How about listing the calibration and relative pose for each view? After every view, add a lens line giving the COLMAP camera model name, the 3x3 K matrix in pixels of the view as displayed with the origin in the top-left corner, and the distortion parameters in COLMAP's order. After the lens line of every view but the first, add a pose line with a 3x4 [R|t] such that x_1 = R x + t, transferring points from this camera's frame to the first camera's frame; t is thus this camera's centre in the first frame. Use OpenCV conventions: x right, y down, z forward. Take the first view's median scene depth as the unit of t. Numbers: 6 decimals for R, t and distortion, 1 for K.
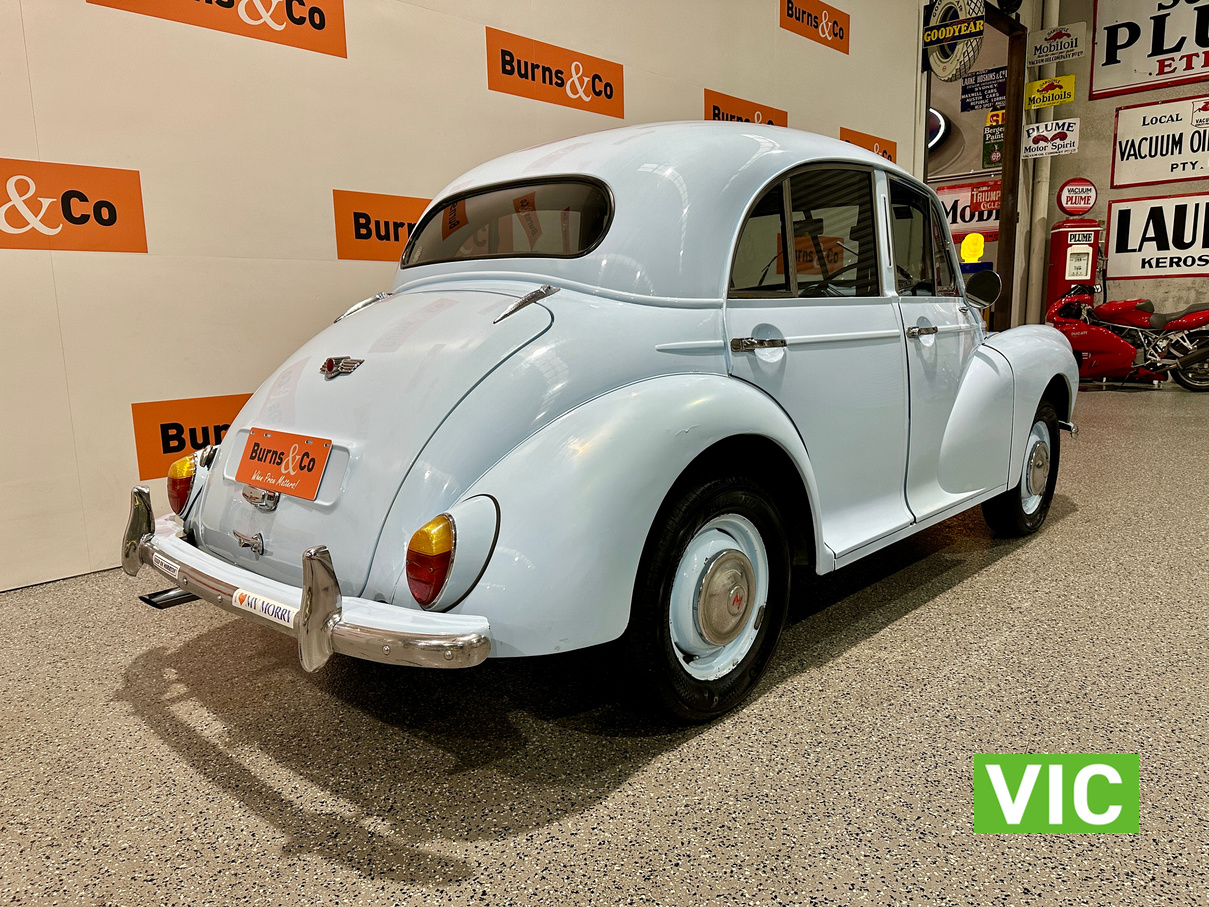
lens RADIAL K [[858.6, 0, 604.5], [0, 858.6, 453.5], [0, 0, 1]] dist [-0.007990, -0.004337]
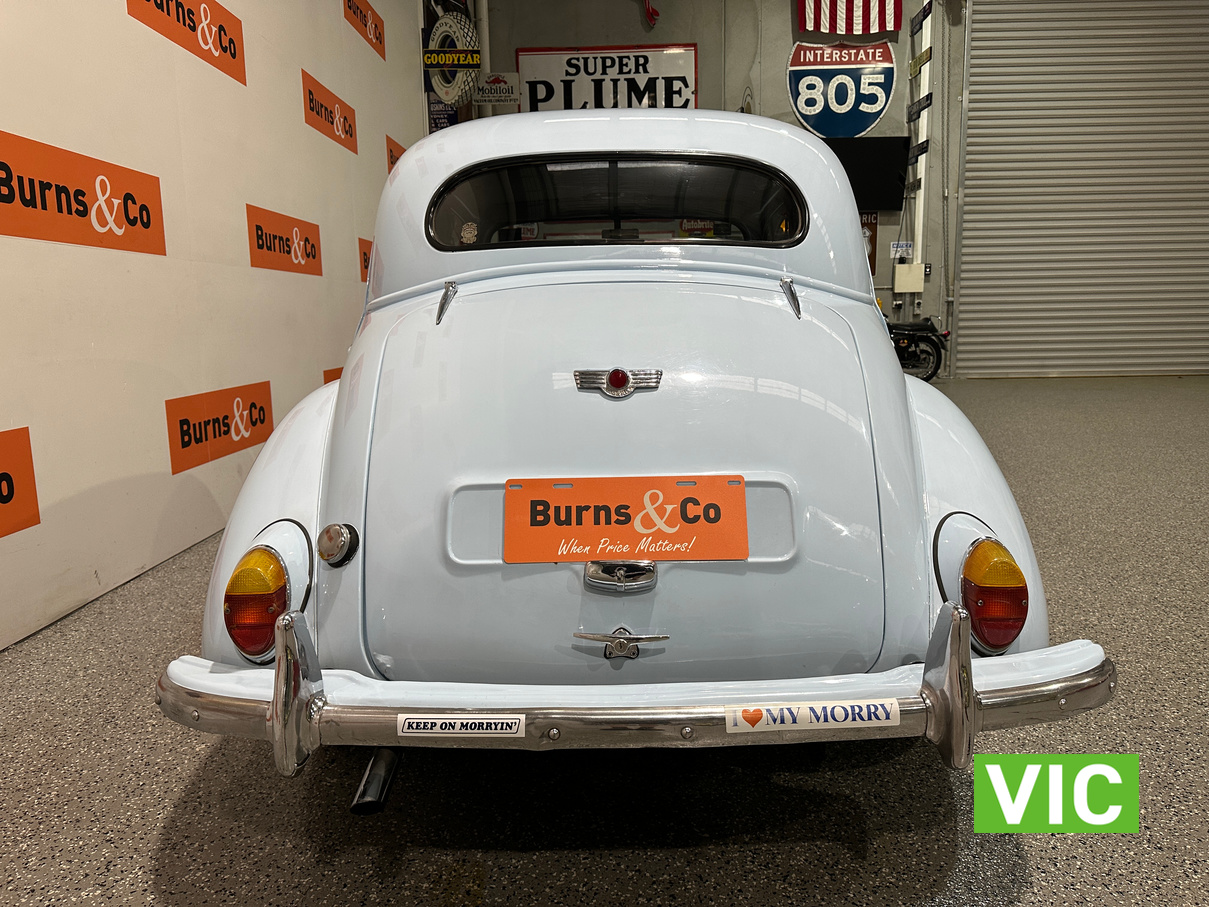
lens RADIAL K [[858.6, 0, 604.5], [0, 858.6, 453.5], [0, 0, 1]] dist [-0.007990, -0.004337]
pose [[0.734733, -0.096232, 0.671495, -0.716884], [0.110541, 0.993640, 0.021447, -0.049899], [-0.669289, 0.058470, 0.740698, 0.429133]]
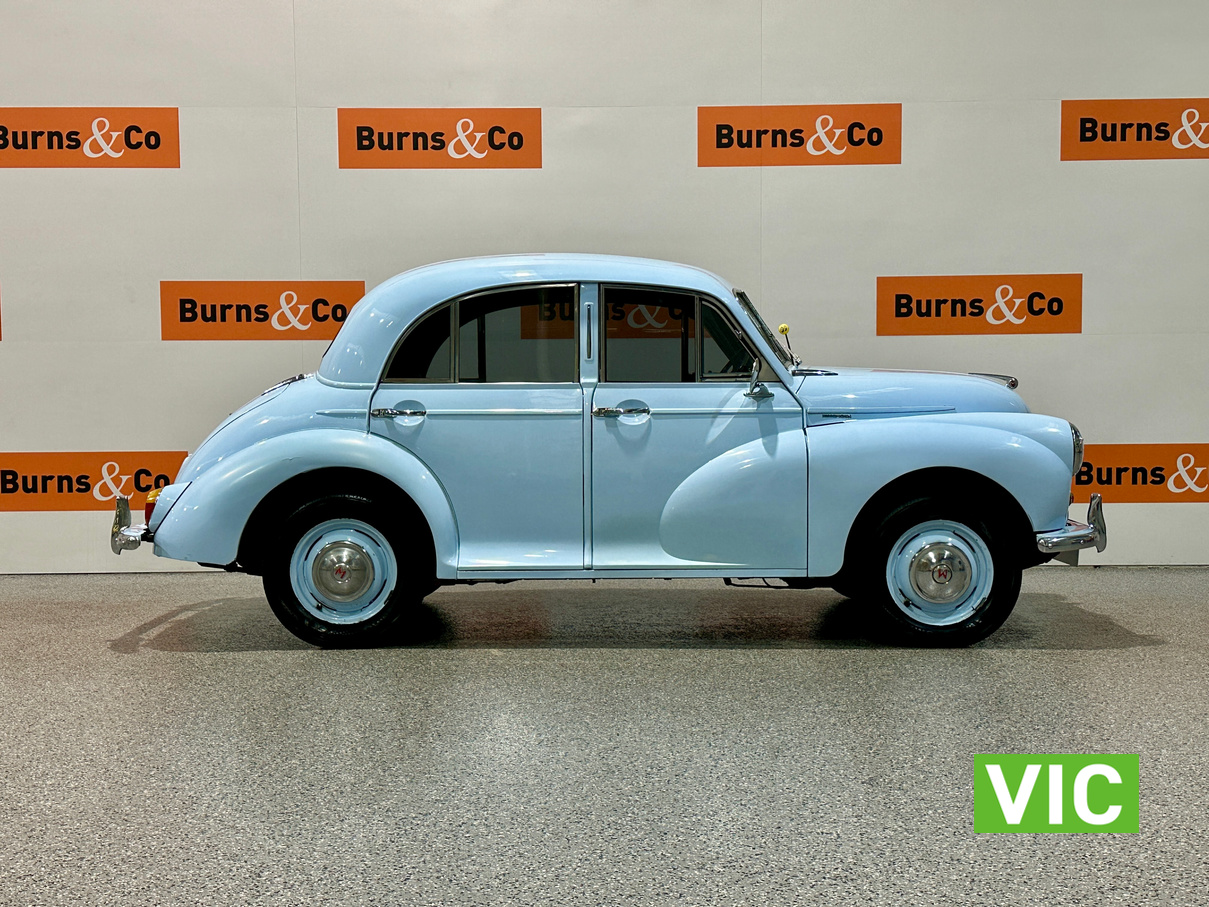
lens RADIAL K [[1575.3, 0, 604.5], [0, 1575.3, 453.5], [0, 0, 1]] dist [0.195786, -0.008339]
pose [[0.682753, 0.046811, -0.729149, 1.473027], [-0.128398, 0.990103, -0.056664, 0.032363], [0.719279, 0.132308, 0.682006, -0.382200]]
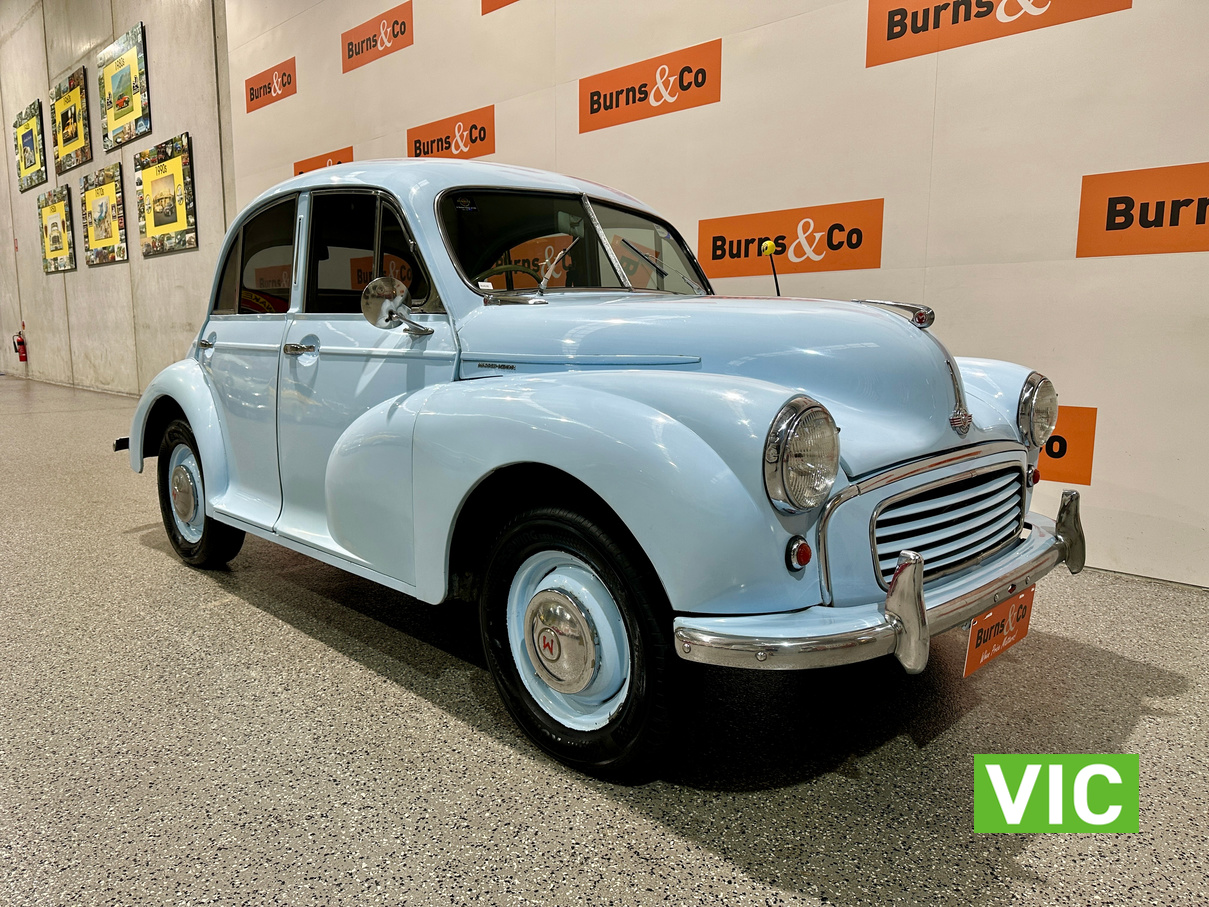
lens RADIAL K [[843.9, 0, 606.6], [0, 843.9, 464.4], [0, 0, 1]] dist [0.020713, -0.006445]
pose [[-0.014350, 0.178809, -0.983779, 1.000684], [-0.169368, 0.969229, 0.178634, -0.185151], [0.985448, 0.169184, 0.016376, 1.014265]]
